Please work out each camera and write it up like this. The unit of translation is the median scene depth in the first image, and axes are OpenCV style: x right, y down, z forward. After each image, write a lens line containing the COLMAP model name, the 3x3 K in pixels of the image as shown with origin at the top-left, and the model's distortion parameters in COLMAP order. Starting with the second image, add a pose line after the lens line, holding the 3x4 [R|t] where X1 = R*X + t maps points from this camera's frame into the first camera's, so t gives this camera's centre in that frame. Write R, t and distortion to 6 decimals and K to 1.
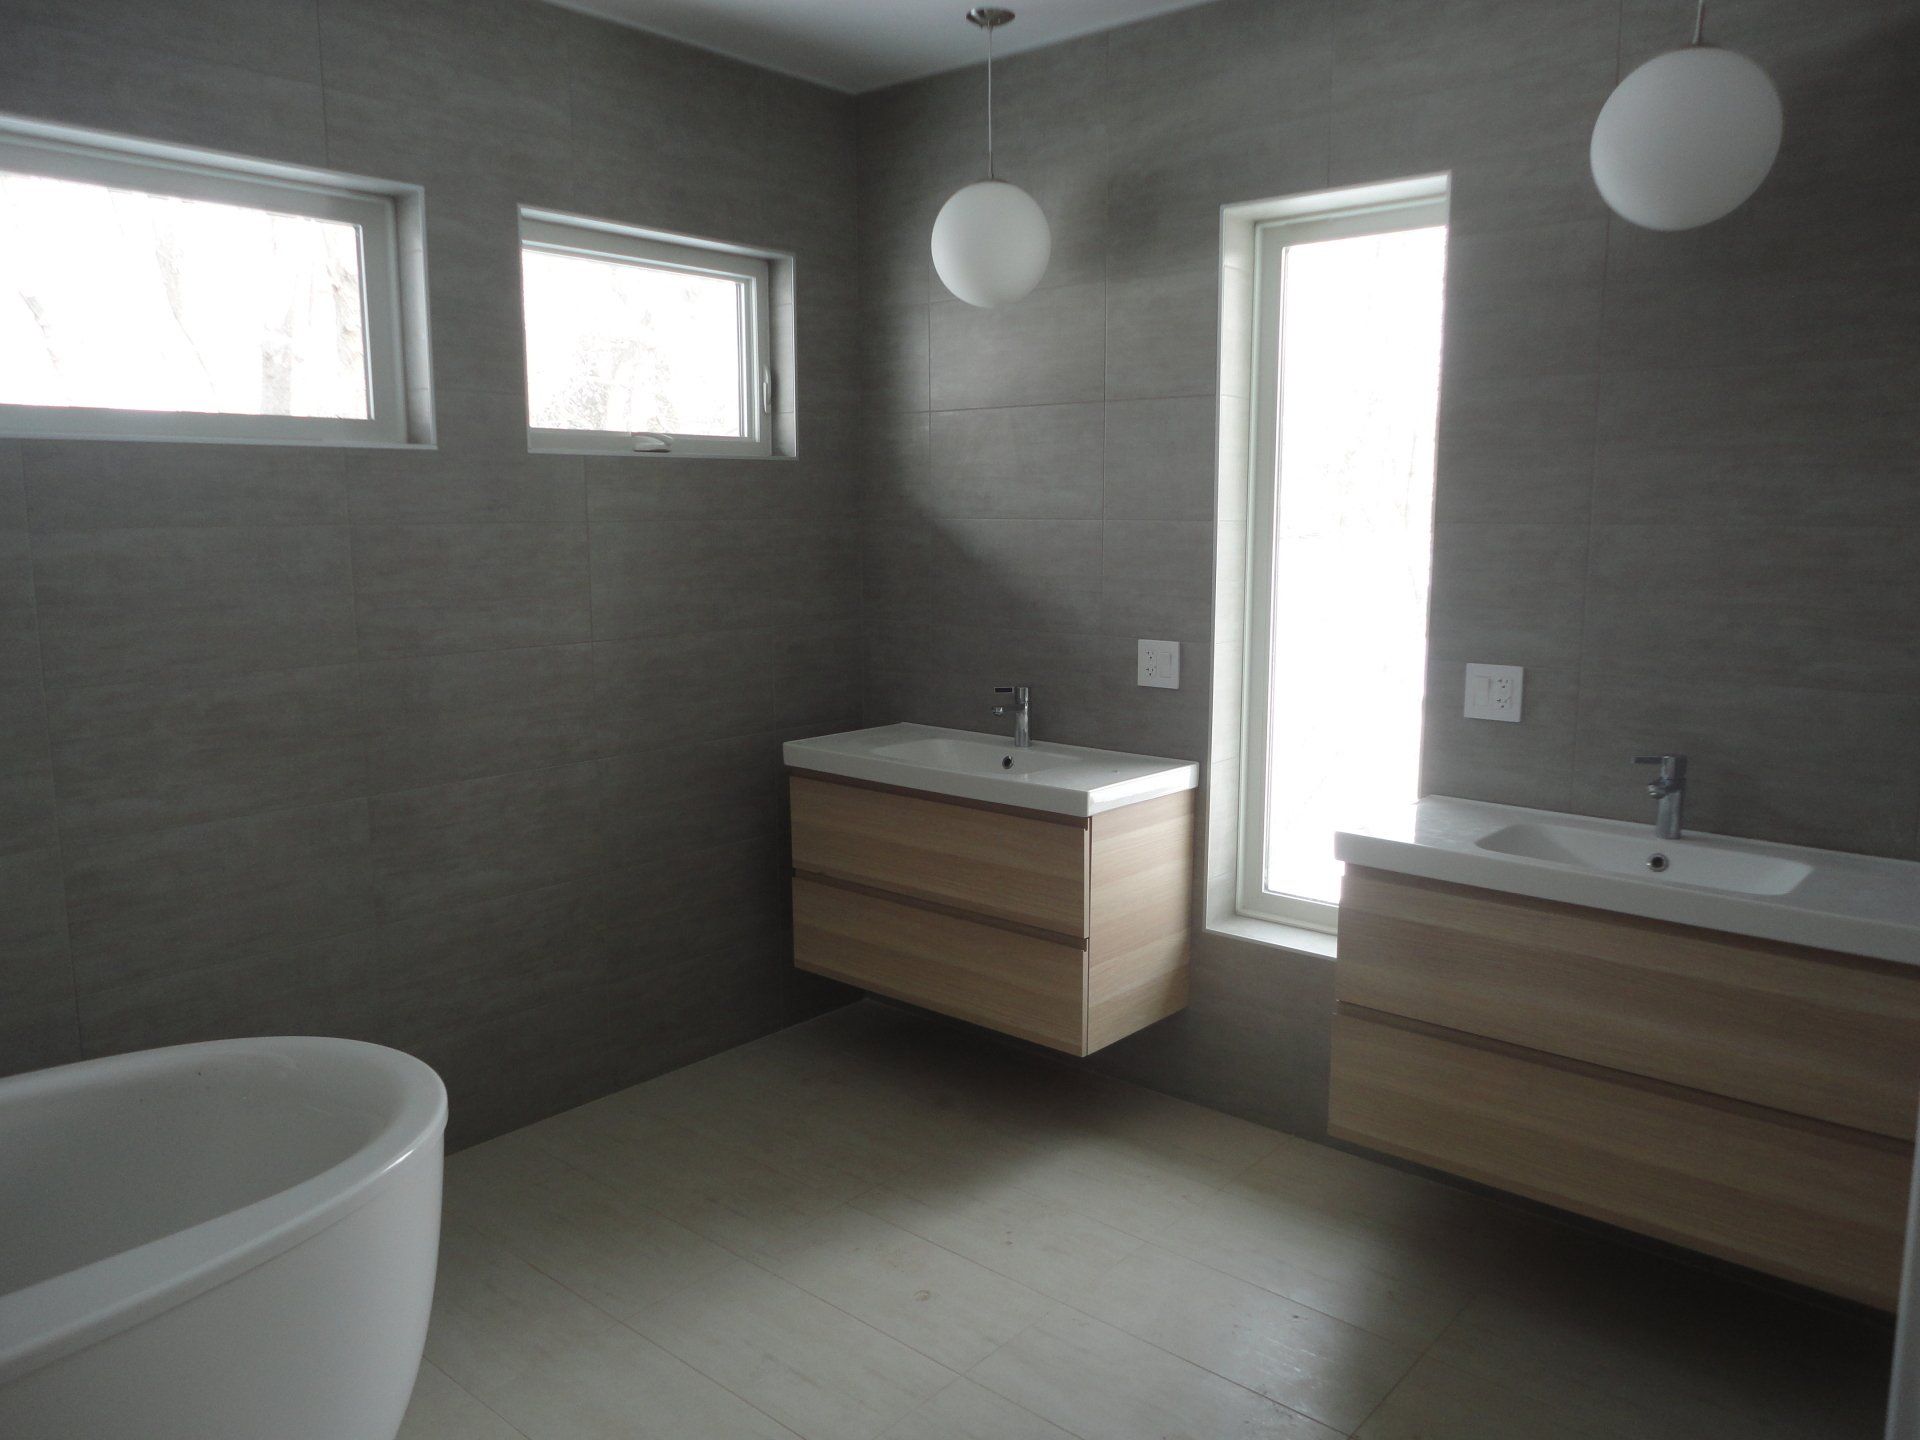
lens RADIAL K [[1405.4, 0, 969.2], [0, 1405.4, 706.0], [0, 0, 1]] dist [0.003366, 0.002383]
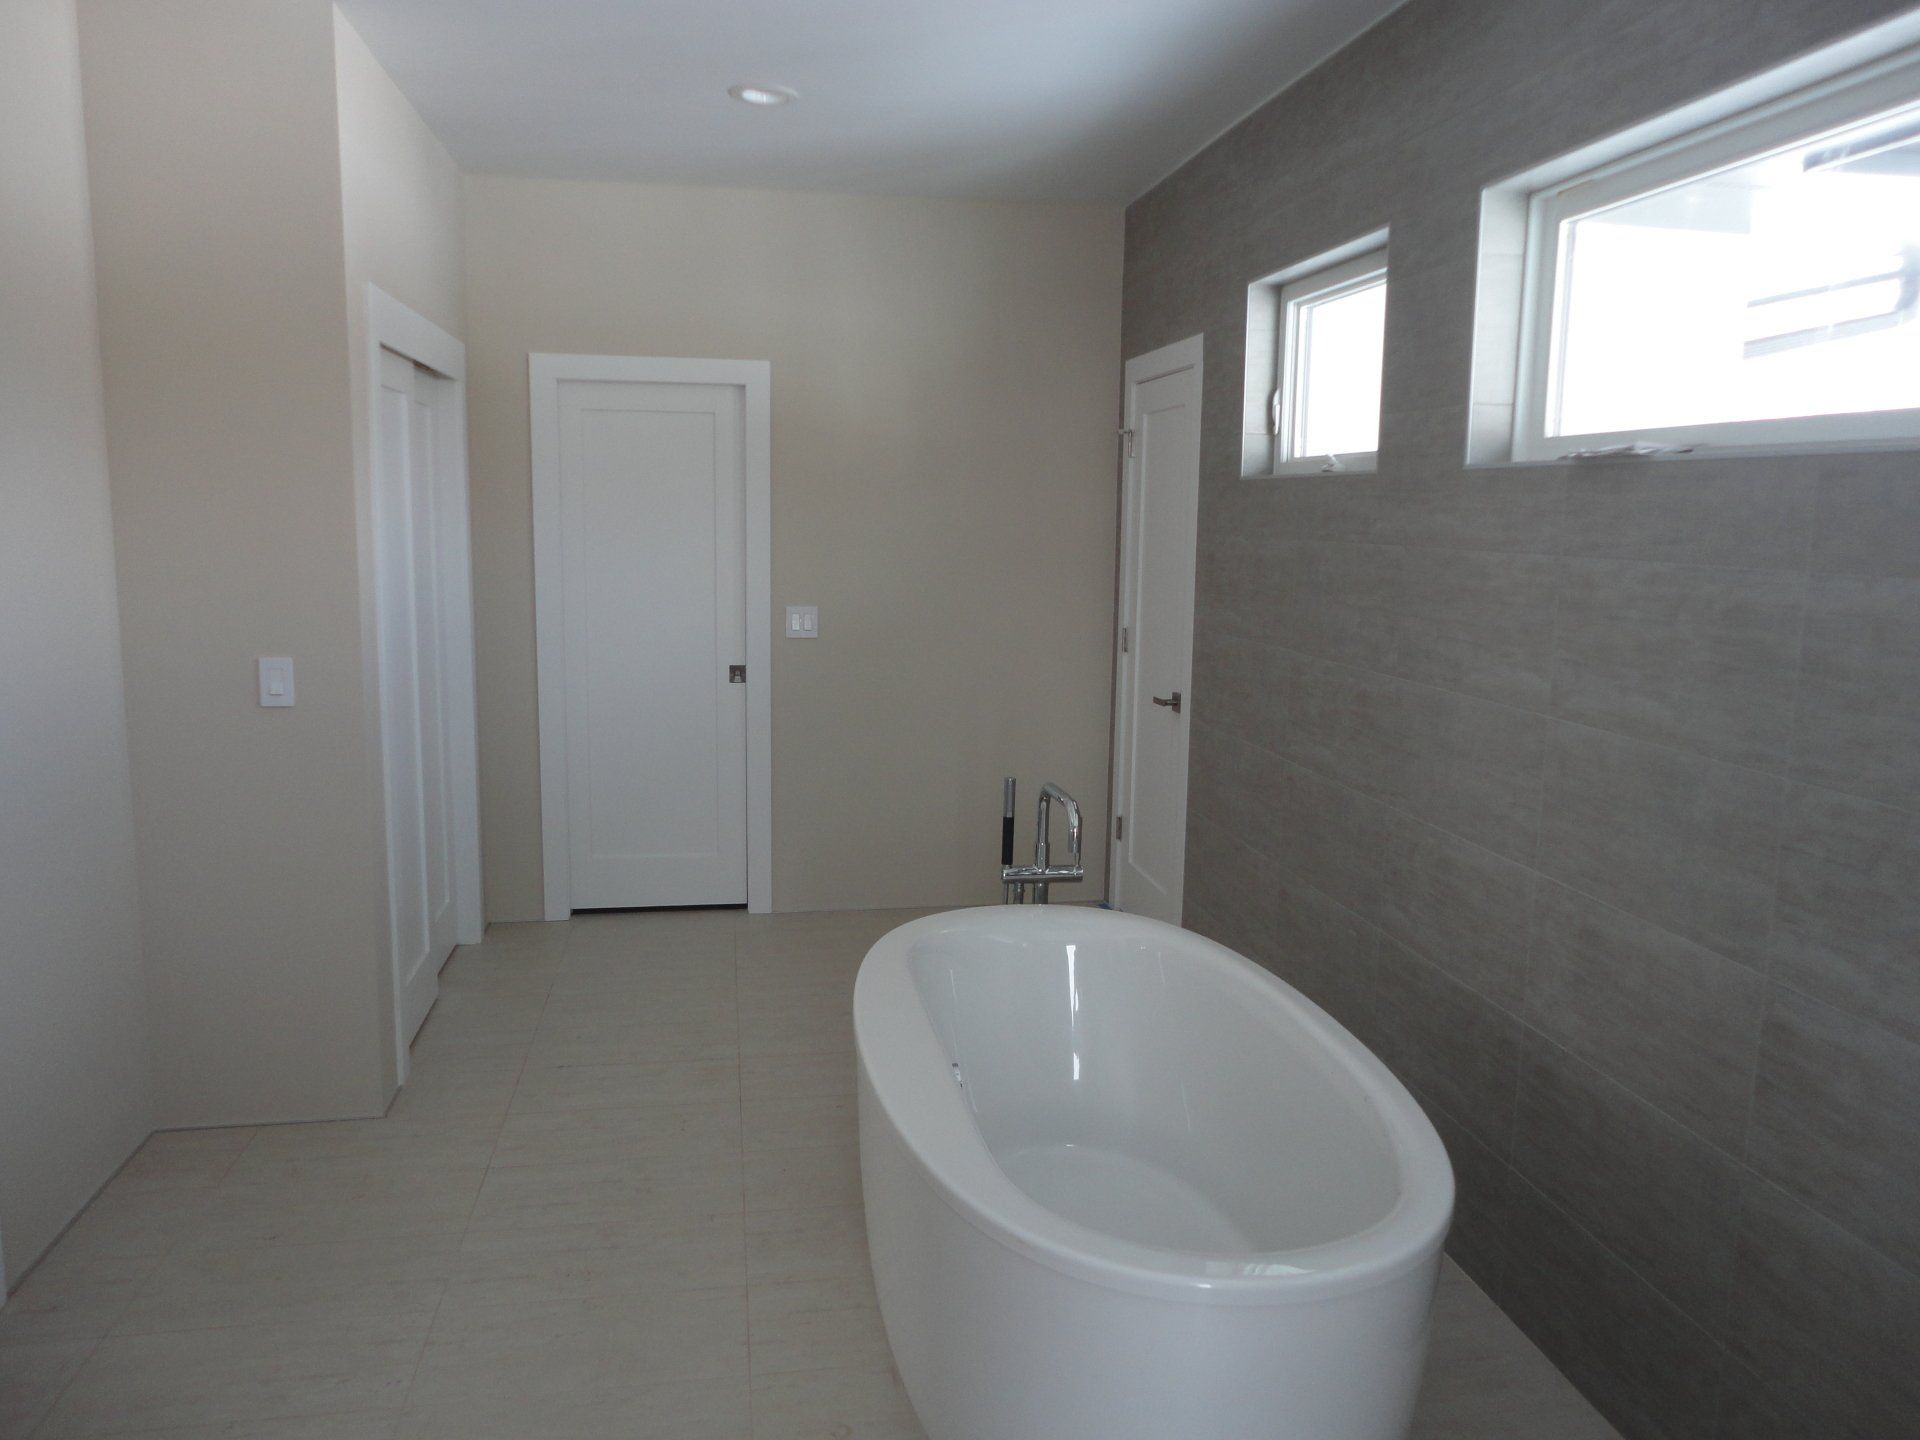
lens RADIAL K [[1405.4, 0, 969.2], [0, 1405.4, 706.0], [0, 0, 1]] dist [0.003366, 0.002383]
pose [[-0.632219, 0.098373, -0.768520, 0.170233], [-0.132178, 0.963672, 0.232089, -0.130129], [0.763432, 0.248312, -0.596249, 0.848425]]
